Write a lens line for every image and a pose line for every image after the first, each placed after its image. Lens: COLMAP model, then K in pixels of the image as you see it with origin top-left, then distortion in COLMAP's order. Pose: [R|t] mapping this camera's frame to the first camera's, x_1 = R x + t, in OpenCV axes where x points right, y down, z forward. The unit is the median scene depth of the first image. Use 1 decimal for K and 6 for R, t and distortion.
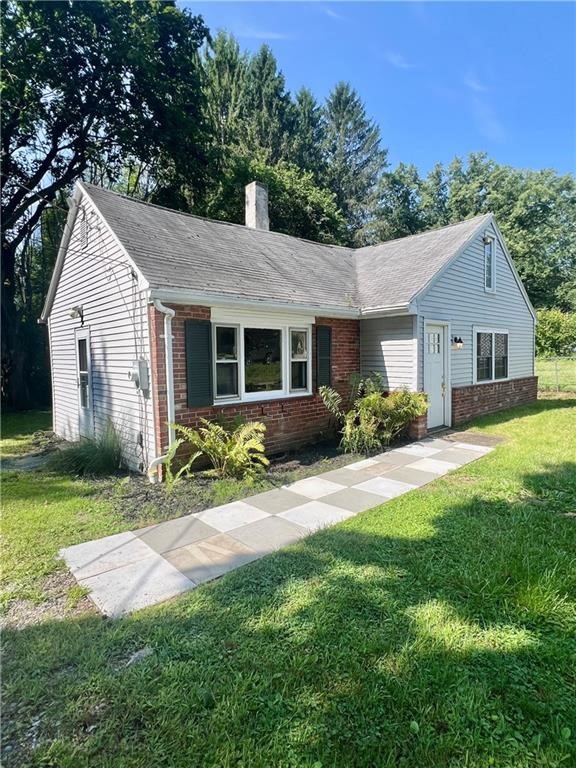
lens RADIAL K [[405.6, 0, 287.9], [0, 405.6, 380.2], [0, 0, 1]] dist [-0.011954, -0.000913]
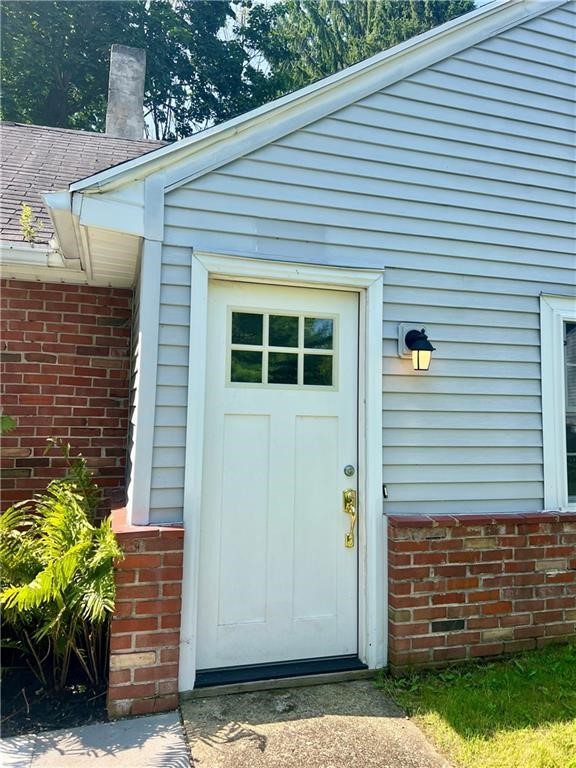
lens RADIAL K [[576.3, 0, 280.7], [0, 576.3, 385.5], [0, 0, 1]] dist [0.066320, -0.091726]
pose [[0.901982, 0.010699, -0.431640, 0.503934], [-0.064050, 0.991948, -0.109255, -0.021242], [0.426996, 0.126193, 0.895405, 0.619364]]
